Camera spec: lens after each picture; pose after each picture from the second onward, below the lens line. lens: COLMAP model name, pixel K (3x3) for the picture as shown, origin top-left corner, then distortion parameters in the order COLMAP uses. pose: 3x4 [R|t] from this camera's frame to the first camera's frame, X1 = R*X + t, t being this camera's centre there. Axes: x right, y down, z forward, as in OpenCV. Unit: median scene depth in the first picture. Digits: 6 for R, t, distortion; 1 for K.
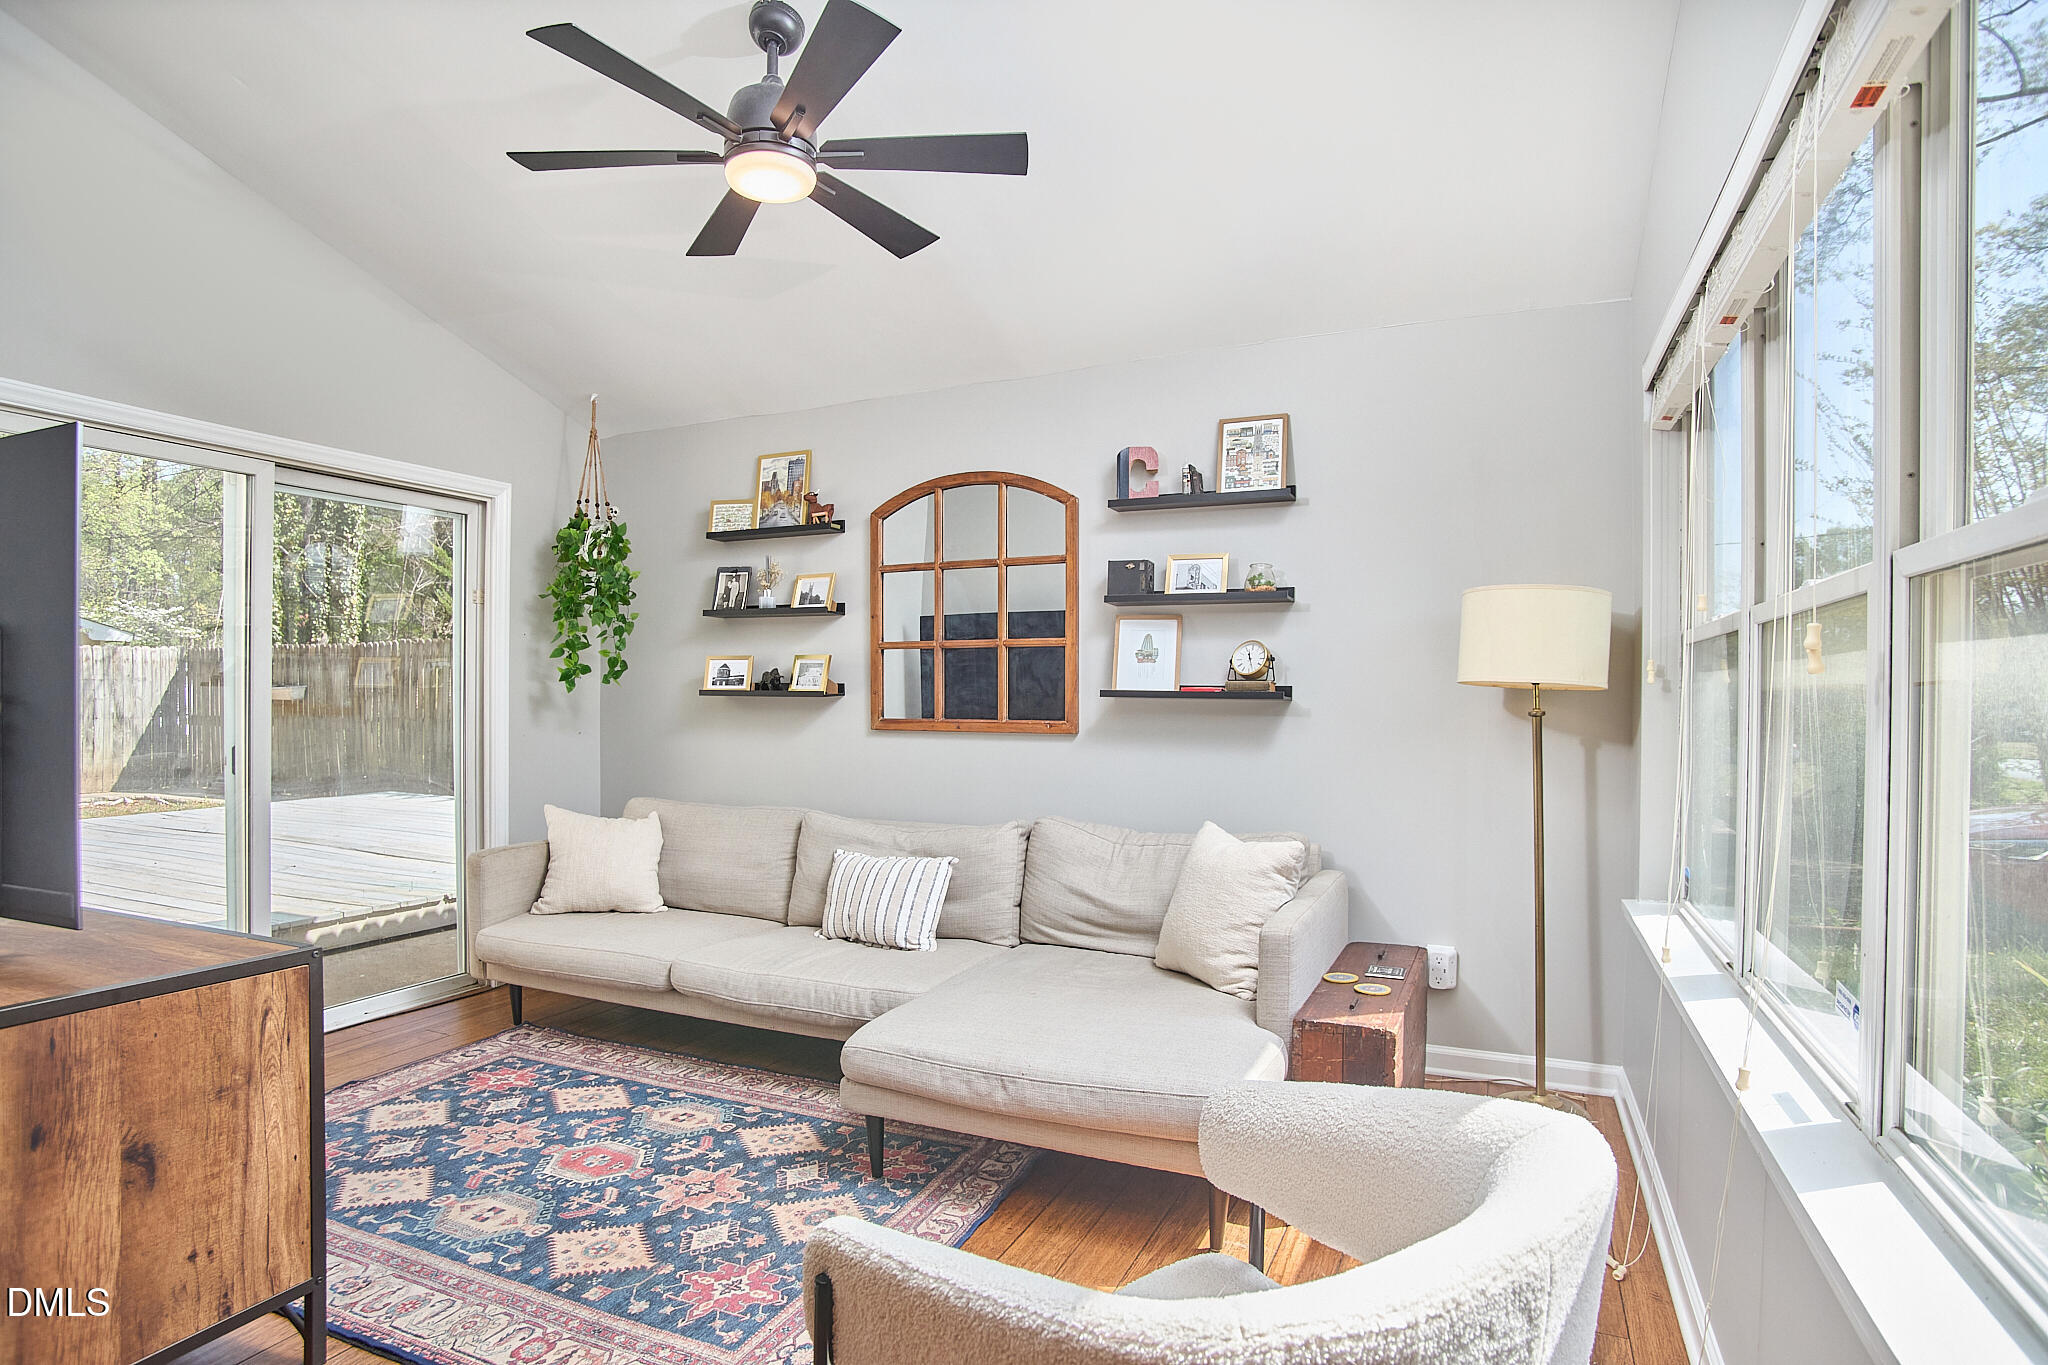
lens RADIAL K [[1065.5, 0, 1012.2], [0, 1065.5, 684.6], [0, 0, 1]] dist [-0.053534, 0.001071]
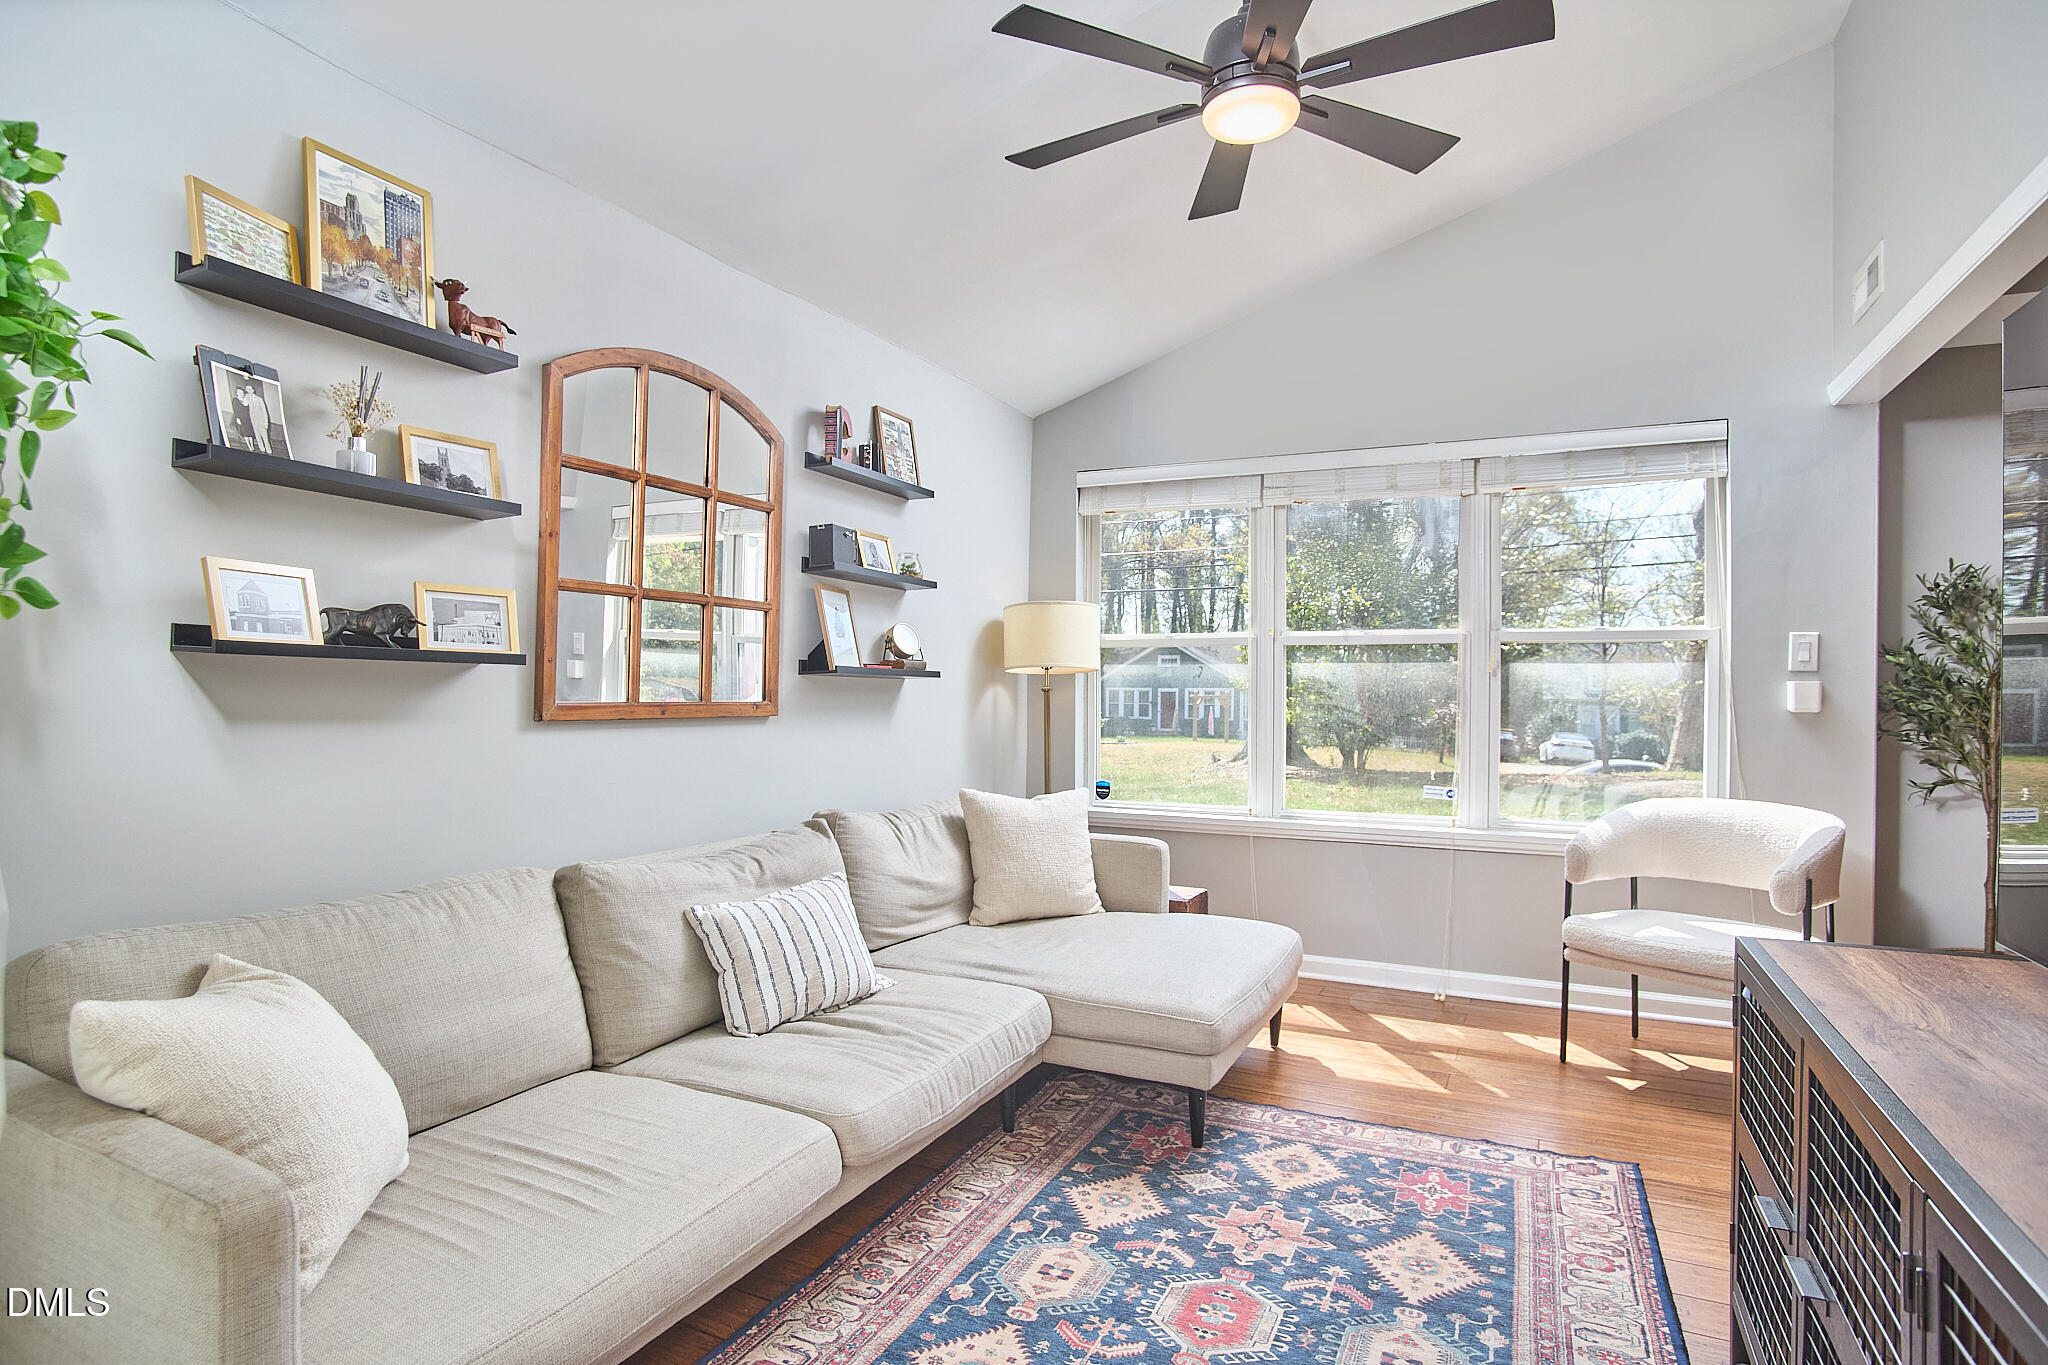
lens RADIAL K [[1065.5, 0, 1005.1], [0, 1065.5, 689.4], [0, 0, 1]] dist [-0.053534, 0.001071]
pose [[0.037839, 0.001064, 0.999283, -0.988780], [-0.013838, 0.999904, -0.000541, 0.028557], [-0.999188, -0.013808, 0.037850, 0.995827]]
